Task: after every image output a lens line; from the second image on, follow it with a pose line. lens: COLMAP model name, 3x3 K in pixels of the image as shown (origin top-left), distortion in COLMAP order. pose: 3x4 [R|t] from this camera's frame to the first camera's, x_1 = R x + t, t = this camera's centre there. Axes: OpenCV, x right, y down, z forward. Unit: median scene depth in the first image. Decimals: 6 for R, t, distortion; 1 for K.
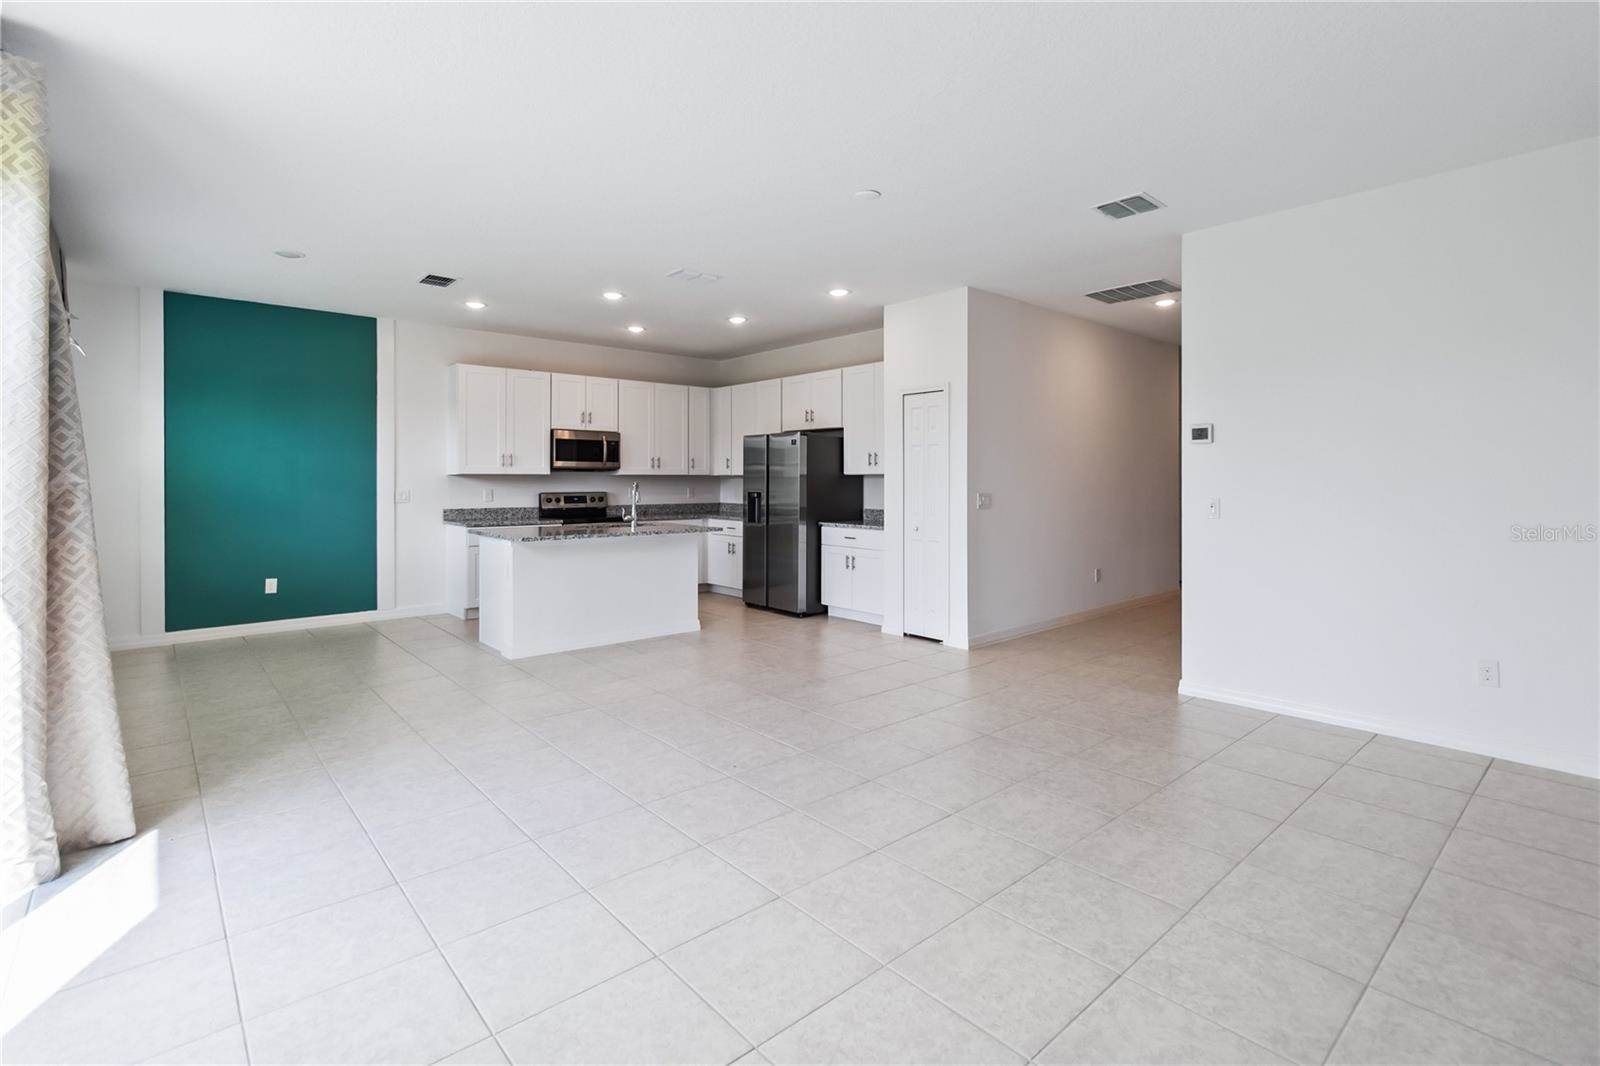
lens RADIAL K [[741.4, 0, 800.3], [0, 741.4, 495.8], [0, 0, 1]] dist [-0.001251, 0.000180]
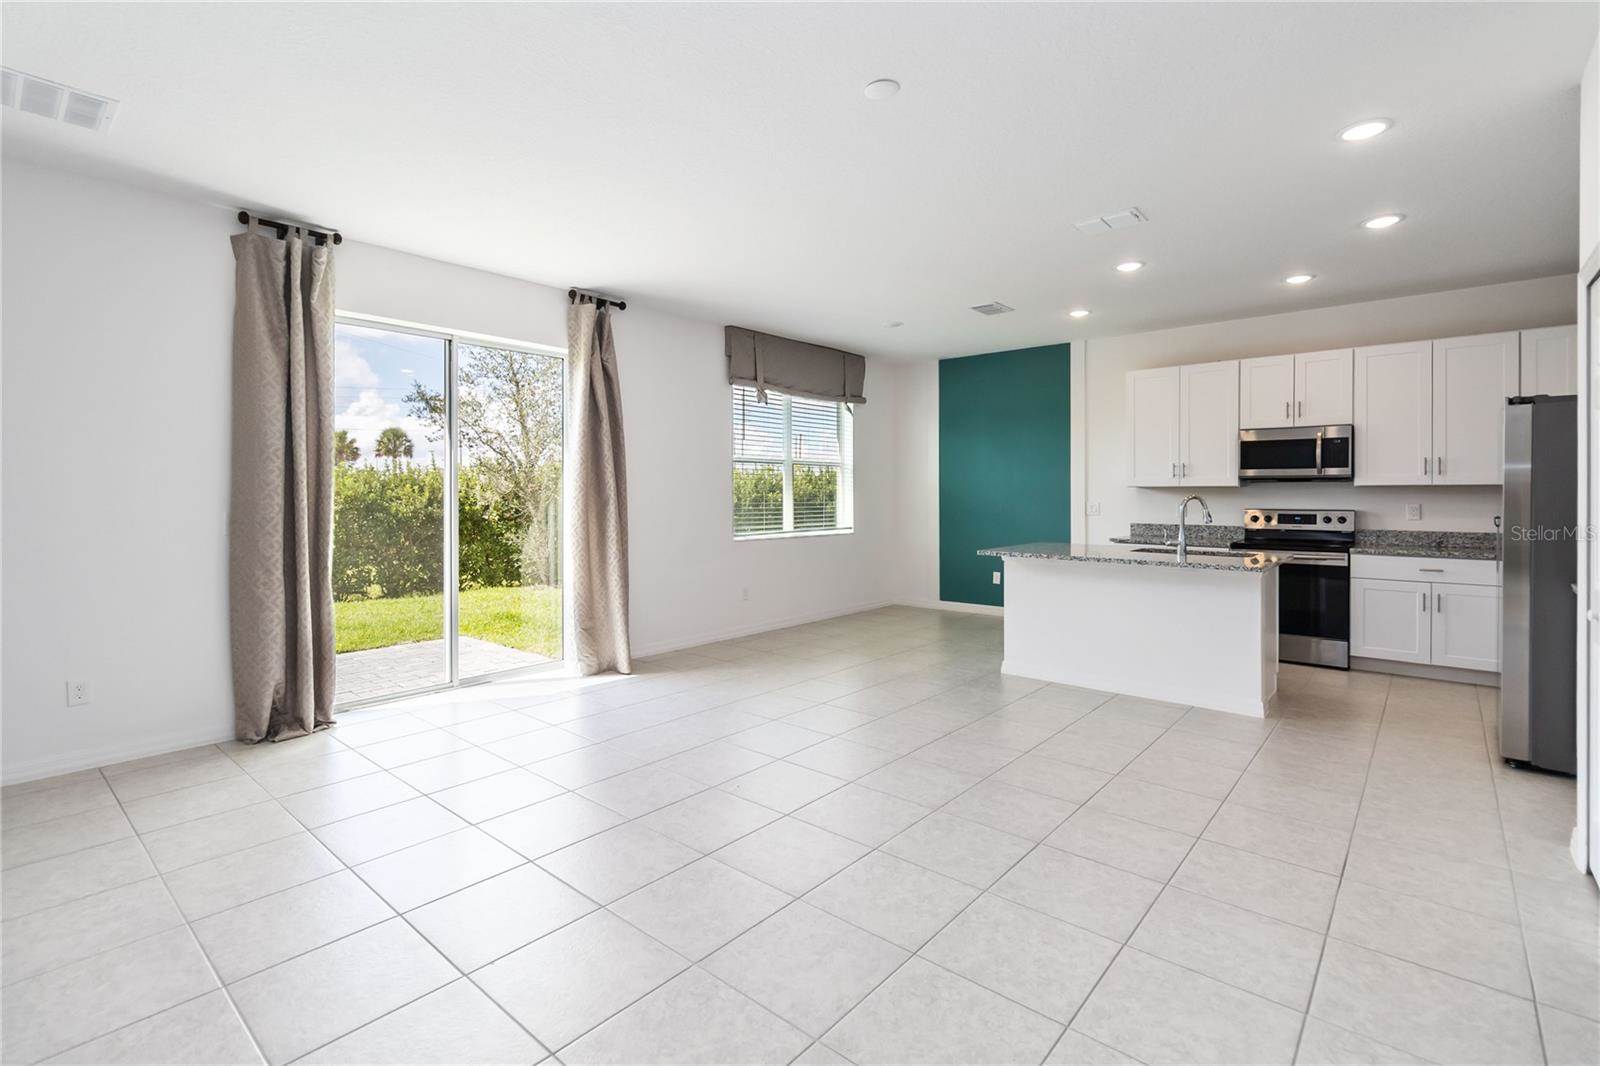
lens RADIAL K [[741.4, 0, 800.3], [0, 741.4, 495.8], [0, 0, 1]] dist [-0.001251, 0.000180]
pose [[0.131810, 0.004811, -0.991263, 0.398325], [-0.020122, 0.999795, 0.002177, -0.010446], [0.991071, 0.019659, 0.131880, 0.420810]]
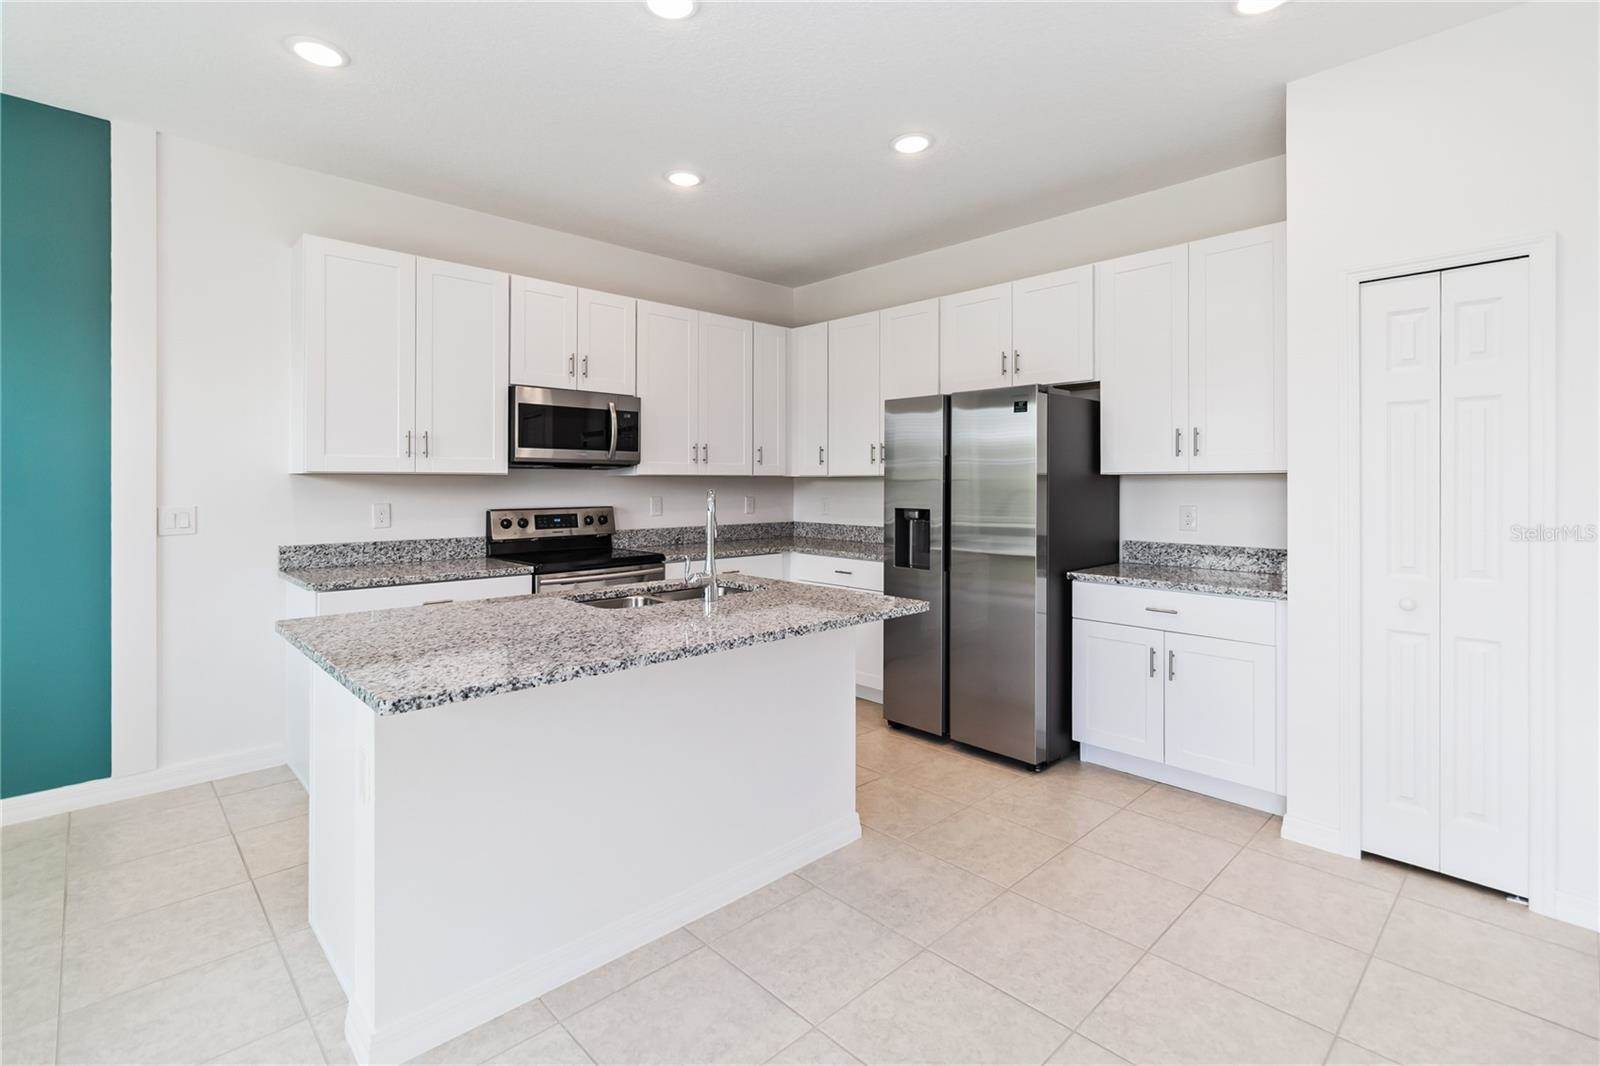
lens RADIAL K [[741.4, 0, 800.3], [0, 741.4, 495.8], [0, 0, 1]] dist [-0.001251, 0.000180]
pose [[0.999084, -0.000154, 0.042796, -0.158602], [0.000312, 0.999993, -0.003667, -0.011865], [-0.042795, 0.003677, 0.999077, 0.482930]]
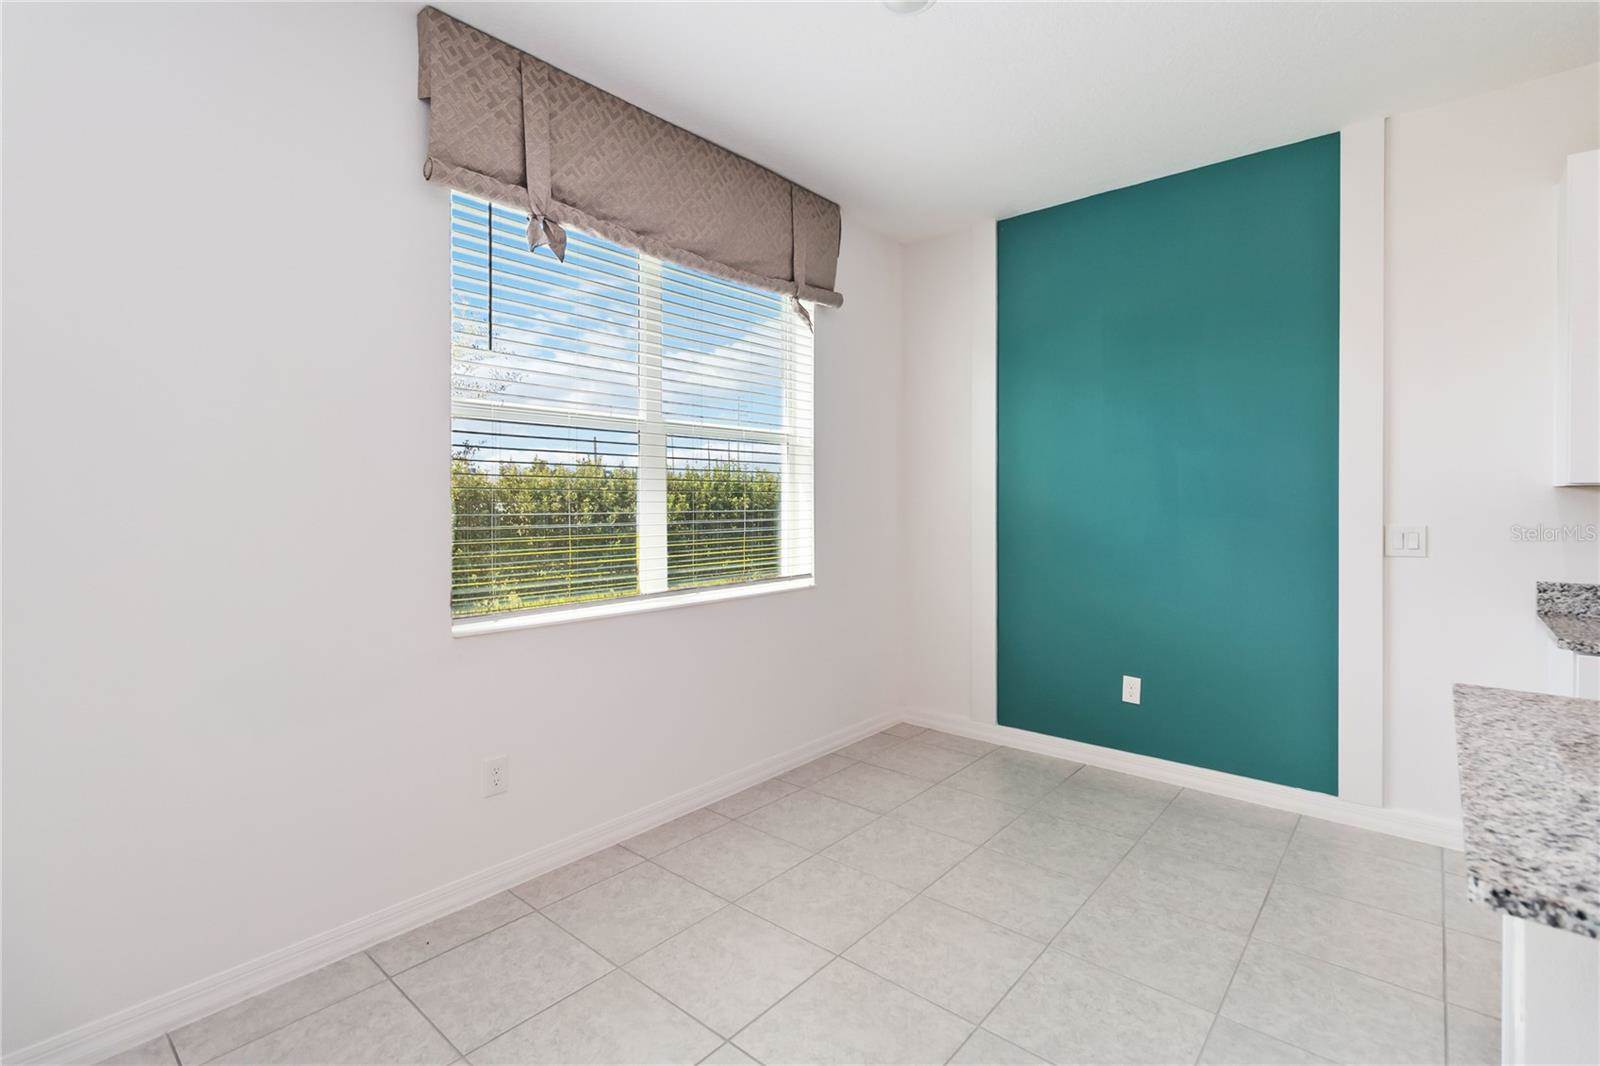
lens RADIAL K [[741.4, 0, 800.3], [0, 741.4, 495.8], [0, 0, 1]] dist [-0.001251, 0.000180]
pose [[0.137382, -0.000572, -0.990518, -0.161869], [-0.021855, 0.999755, -0.003609, -0.014187], [0.990277, 0.022143, 0.137335, 0.559875]]
